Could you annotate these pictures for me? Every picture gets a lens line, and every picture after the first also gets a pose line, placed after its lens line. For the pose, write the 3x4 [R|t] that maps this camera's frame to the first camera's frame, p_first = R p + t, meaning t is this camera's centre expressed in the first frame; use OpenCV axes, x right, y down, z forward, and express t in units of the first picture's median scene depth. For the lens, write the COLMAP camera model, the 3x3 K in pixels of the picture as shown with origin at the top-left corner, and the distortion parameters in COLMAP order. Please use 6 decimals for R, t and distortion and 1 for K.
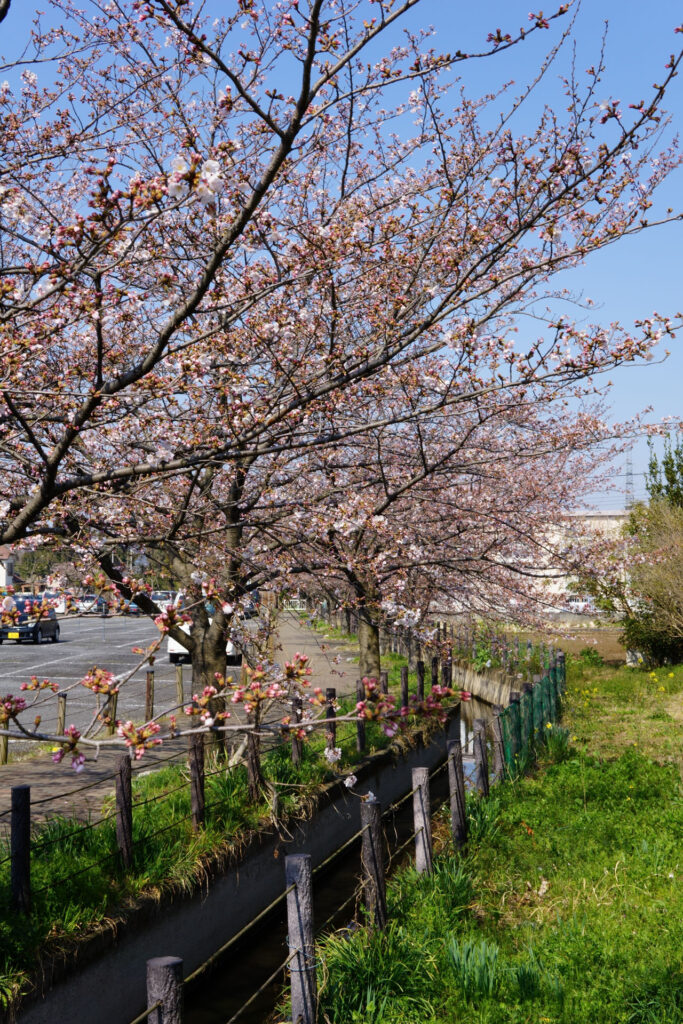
lens RADIAL K [[1339.1, 0, 341.5], [0, 1339.1, 512.0], [0, 0, 1]] dist [-0.015696, 0.105034]
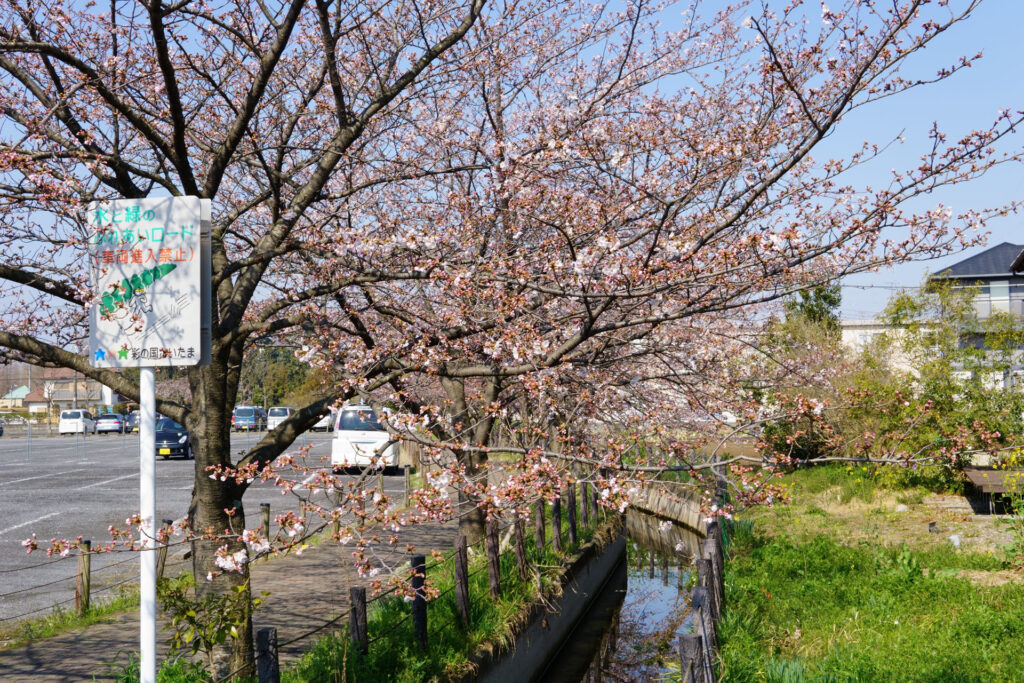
lens RADIAL K [[1339.1, 0, 504.0], [0, 1339.1, 340.0], [0, 0, 1]] dist [-0.015696, 0.105034]
pose [[0.998606, -0.010542, 0.051727, -0.151339], [0.009992, 0.999891, 0.010864, -0.010327], [-0.051836, -0.010332, 0.998602, -0.193513]]
